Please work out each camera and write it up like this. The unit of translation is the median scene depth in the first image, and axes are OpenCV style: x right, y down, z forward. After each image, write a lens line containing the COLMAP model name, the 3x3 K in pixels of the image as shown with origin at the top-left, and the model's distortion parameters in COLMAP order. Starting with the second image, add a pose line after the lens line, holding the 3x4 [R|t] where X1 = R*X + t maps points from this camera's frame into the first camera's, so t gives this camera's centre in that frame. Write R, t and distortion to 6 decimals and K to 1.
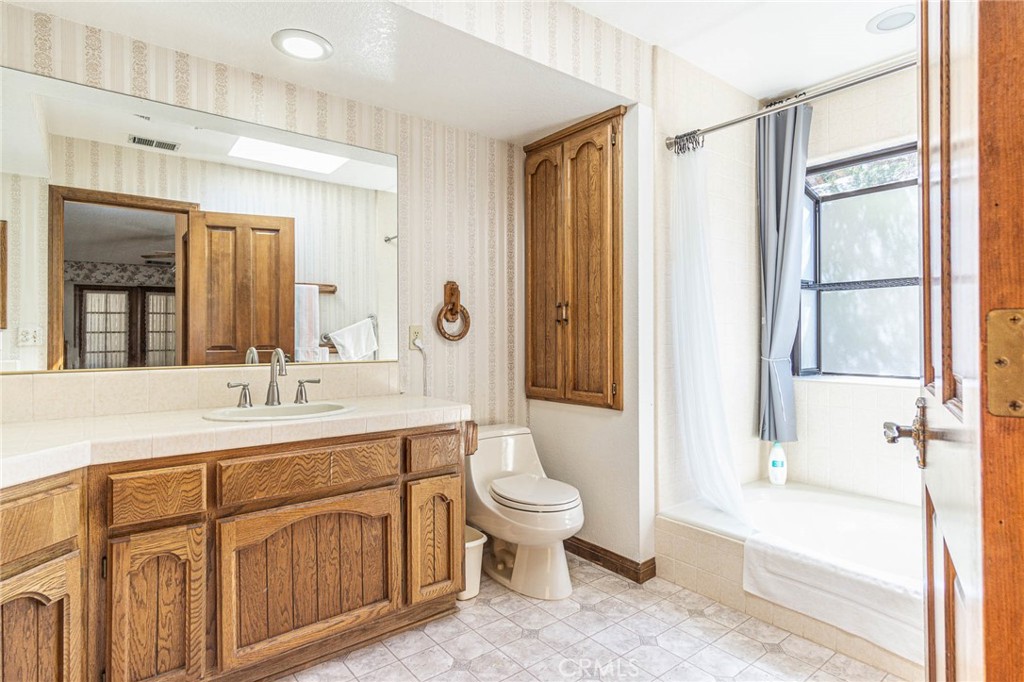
lens RADIAL K [[544.7, 0, 511.9], [0, 544.7, 335.4], [0, 0, 1]] dist [0.004631, 0.001709]
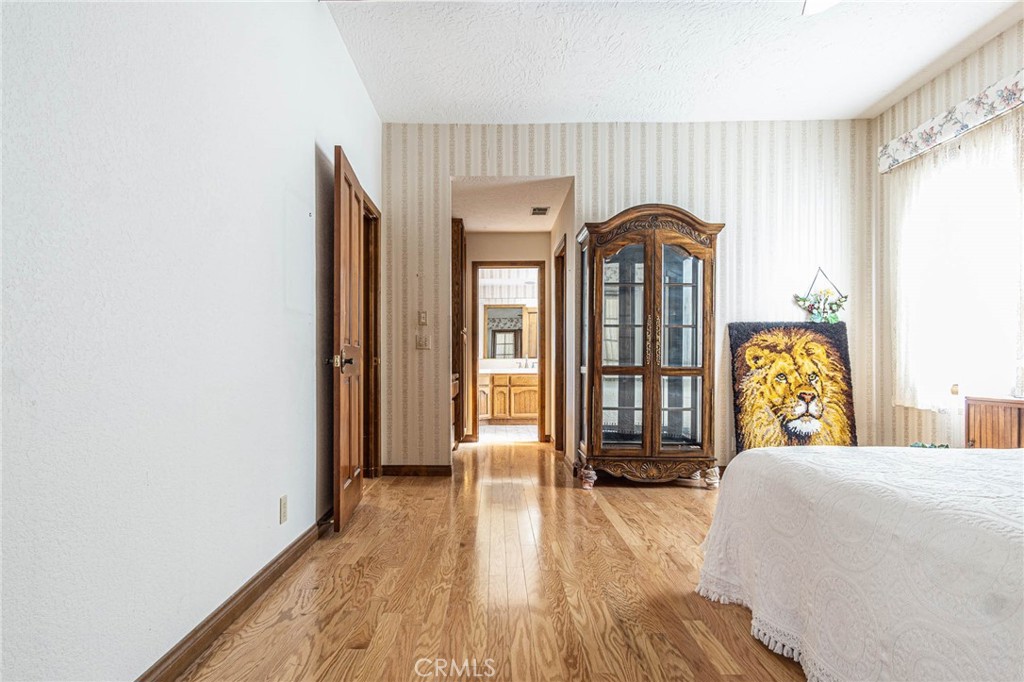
lens RADIAL K [[564.1, 0, 489.9], [0, 564.1, 362.7], [0, 0, 1]] dist [0.004835, 0.002627]
pose [[0.775329, 0.002469, -0.631553, 2.454063], [0.000289, 0.999991, 0.004263, 0.082141], [0.631557, -0.003488, 0.775321, -2.981487]]
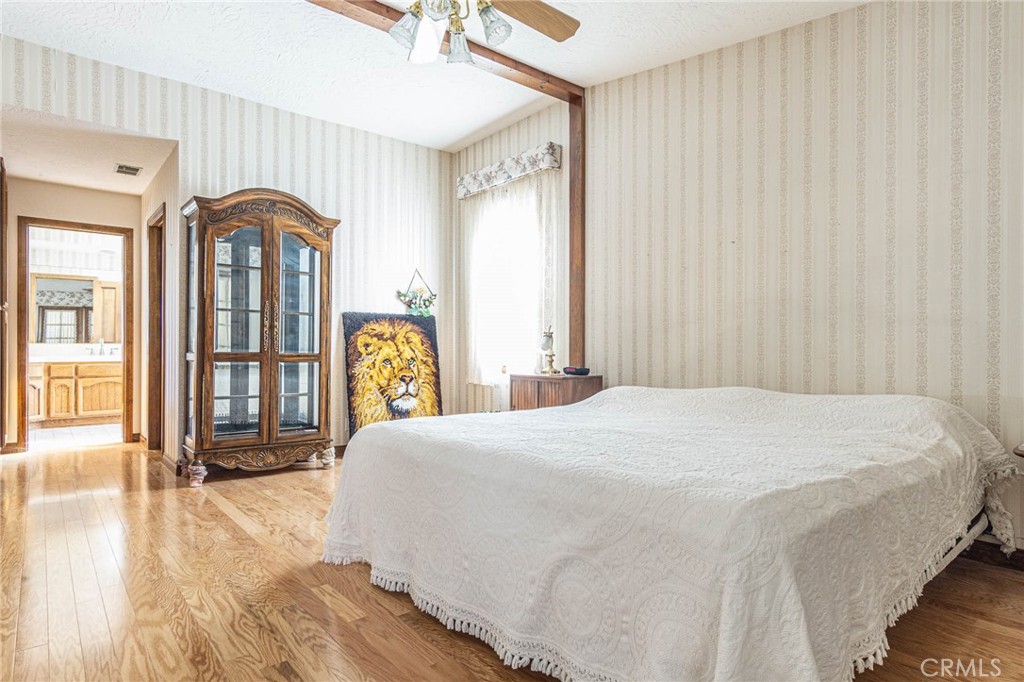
lens RADIAL K [[566.8, 0, 513.0], [0, 566.8, 348.6], [0, 0, 1]] dist [0.003834, 0.001917]
pose [[0.999736, 0.005484, 0.022309, 2.445469], [-0.005518, 0.999984, 0.001449, 0.081351], [-0.022301, -0.001571, 0.999750, -3.100033]]
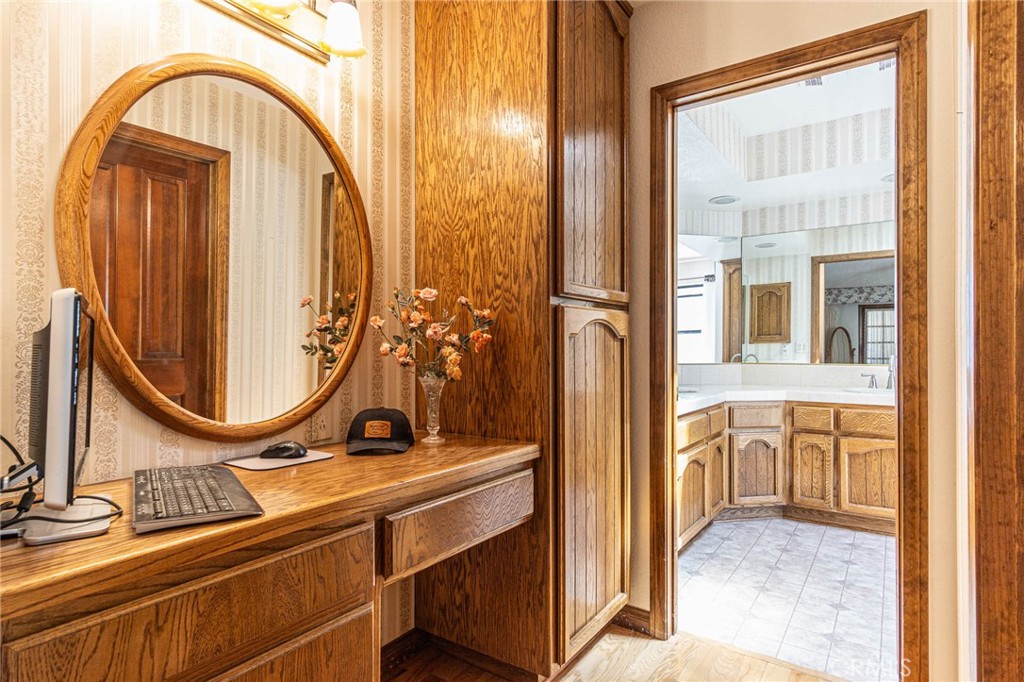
lens RADIAL K [[544.7, 0, 511.9], [0, 544.7, 335.4], [0, 0, 1]] dist [0.004631, 0.001709]
pose [[0.281649, -0.009717, -0.959468, 1.033951], [-0.004892, 0.999921, -0.011562, -0.016435], [0.959505, 0.007950, 0.281579, -0.733154]]
